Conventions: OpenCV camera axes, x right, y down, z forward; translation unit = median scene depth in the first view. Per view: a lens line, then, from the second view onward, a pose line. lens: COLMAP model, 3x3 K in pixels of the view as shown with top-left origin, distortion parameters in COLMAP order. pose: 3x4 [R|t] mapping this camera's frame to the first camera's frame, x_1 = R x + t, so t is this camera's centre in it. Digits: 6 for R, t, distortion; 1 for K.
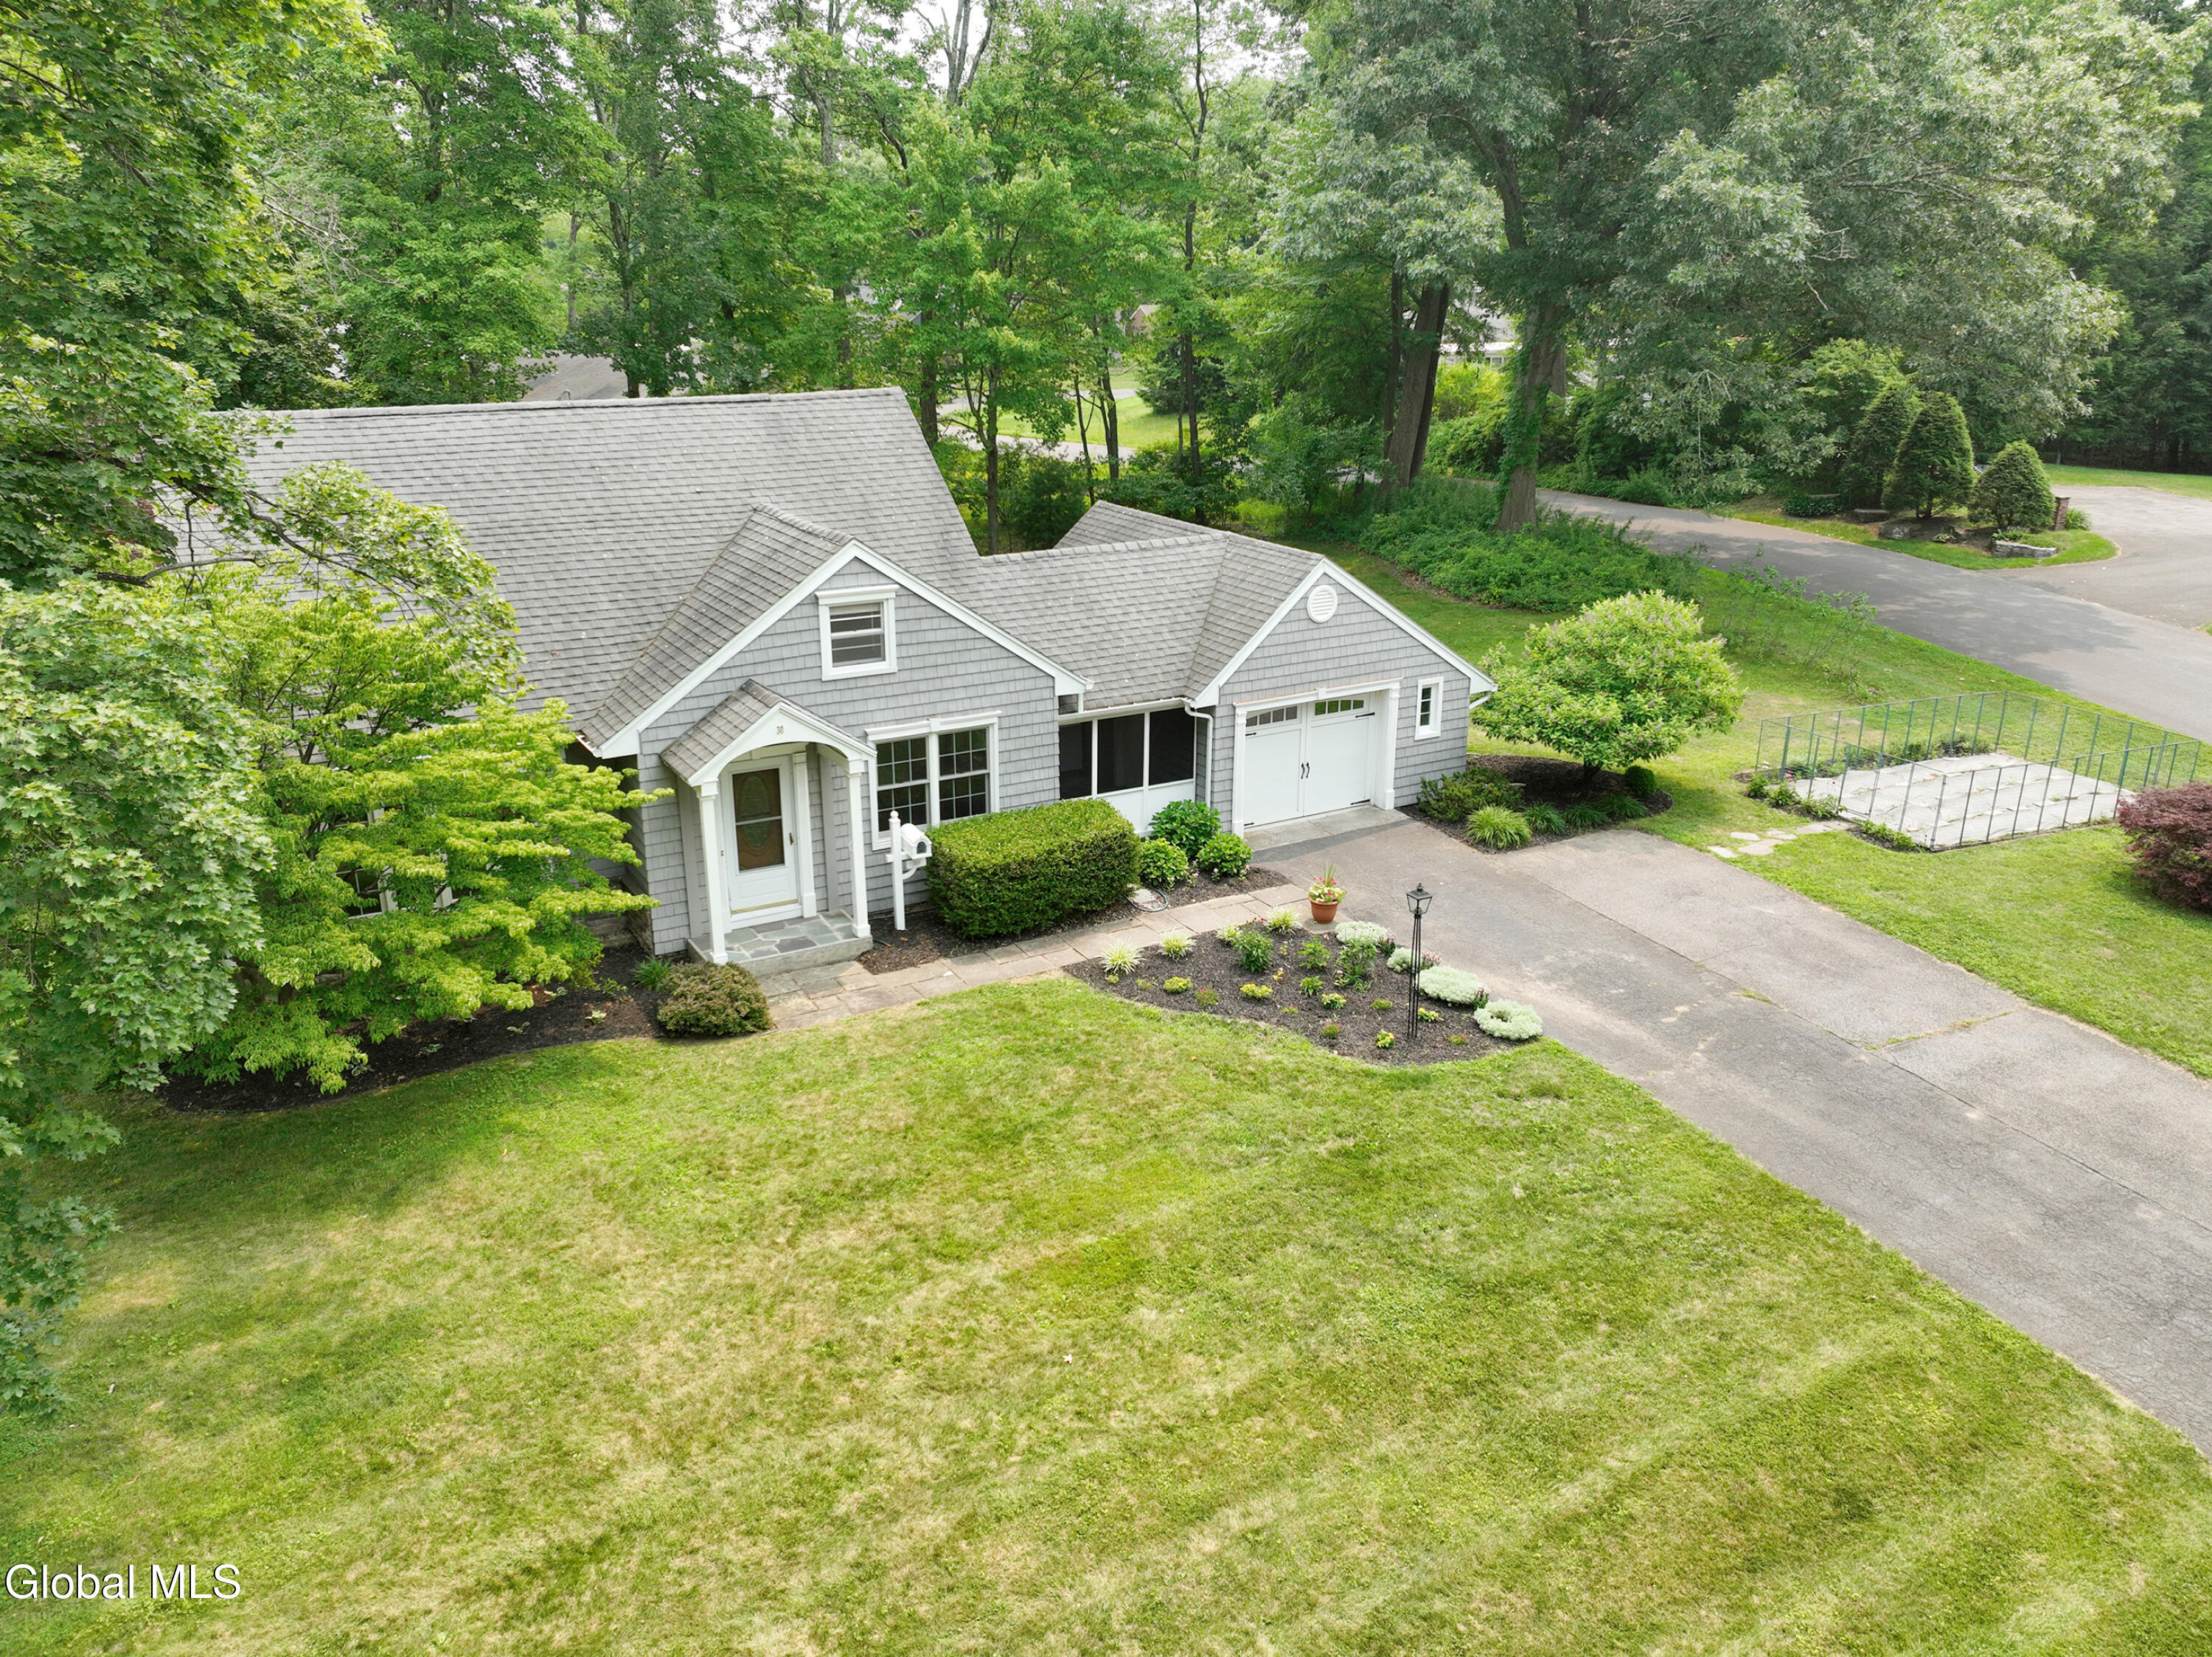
lens RADIAL K [[1675.4, 0, 1129.2], [0, 1675.4, 855.7], [0, 0, 1]] dist [0.001575, 0.002510]
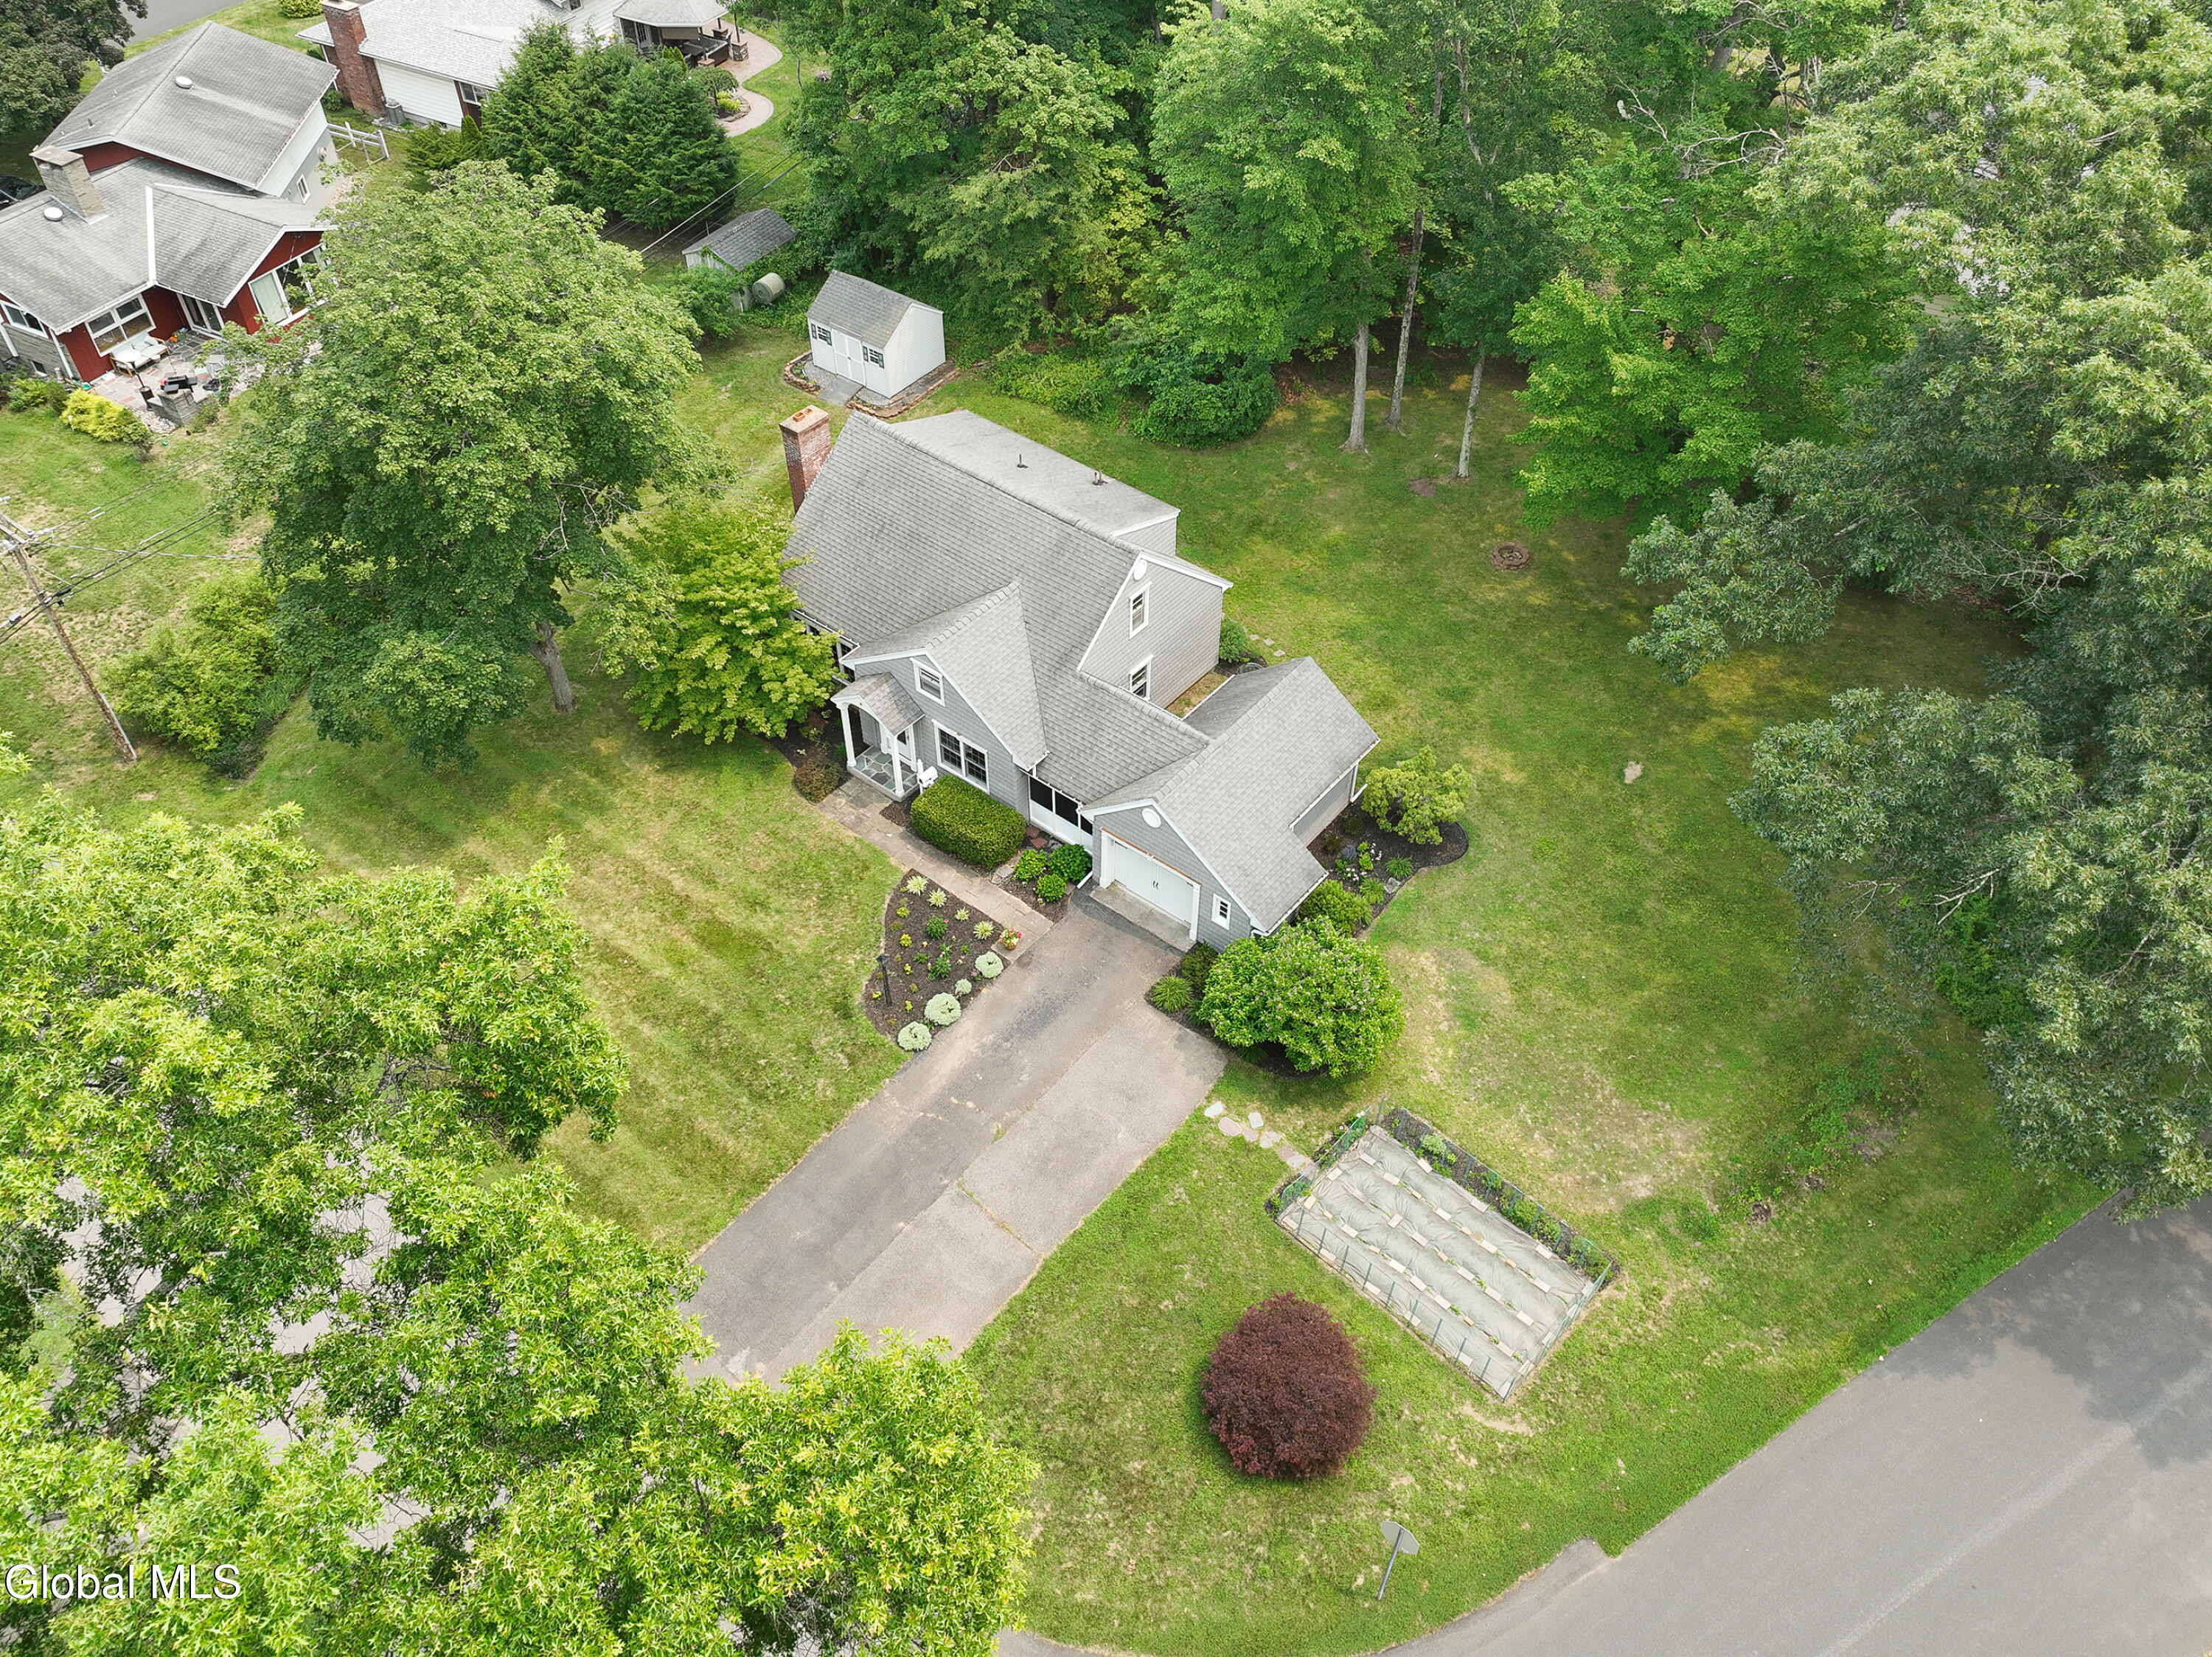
lens RADIAL K [[1675.4, 0, 1100.8], [0, 1675.4, 822.3], [0, 0, 1]] dist [0.001575, 0.002510]
pose [[0.355516, 0.667431, -0.654328, 1.314488], [-0.319703, 0.744671, 0.585879, -1.223556], [0.878293, 0.000901, 0.478122, 0.190010]]
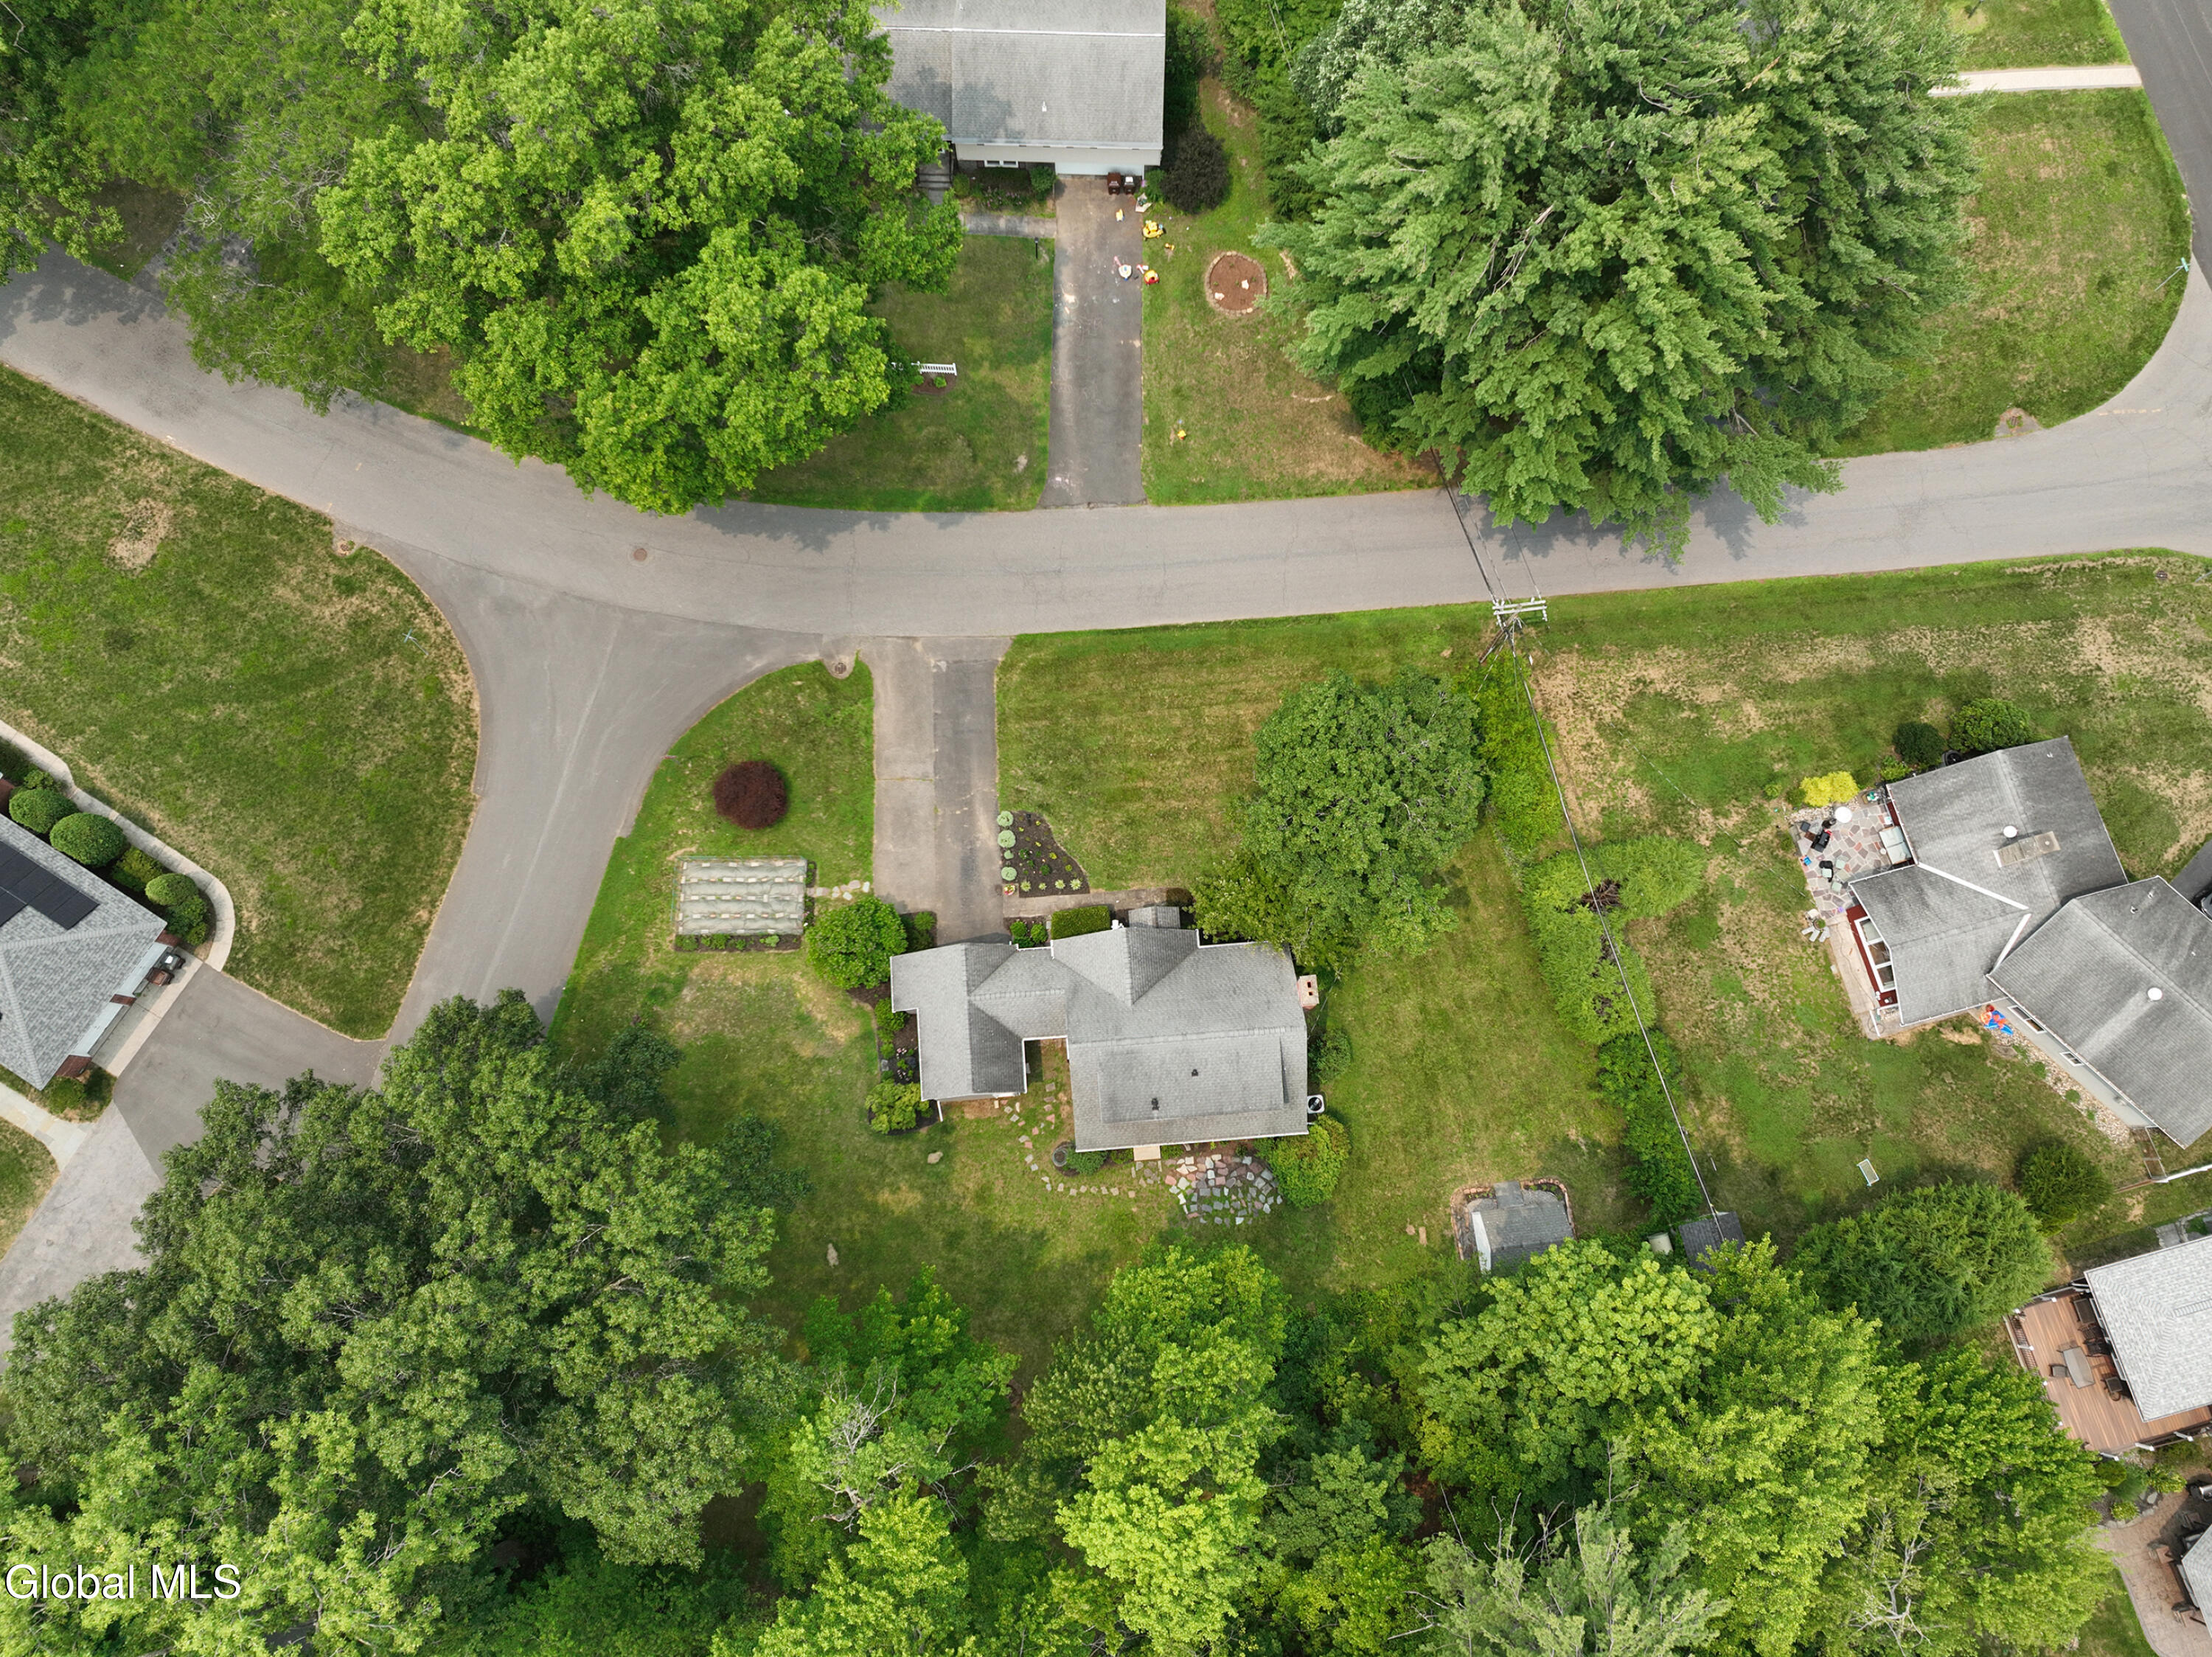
lens RADIAL K [[1675.4, 0, 1152.5], [0, 1675.4, 816.3], [0, 0, 1]] dist [0.001575, 0.002510]
pose [[-0.900321, -0.428183, 0.077988, -0.376033], [0.121505, -0.075217, 0.989737, -3.527365], [-0.417922, 0.900556, 0.119746, 0.302720]]
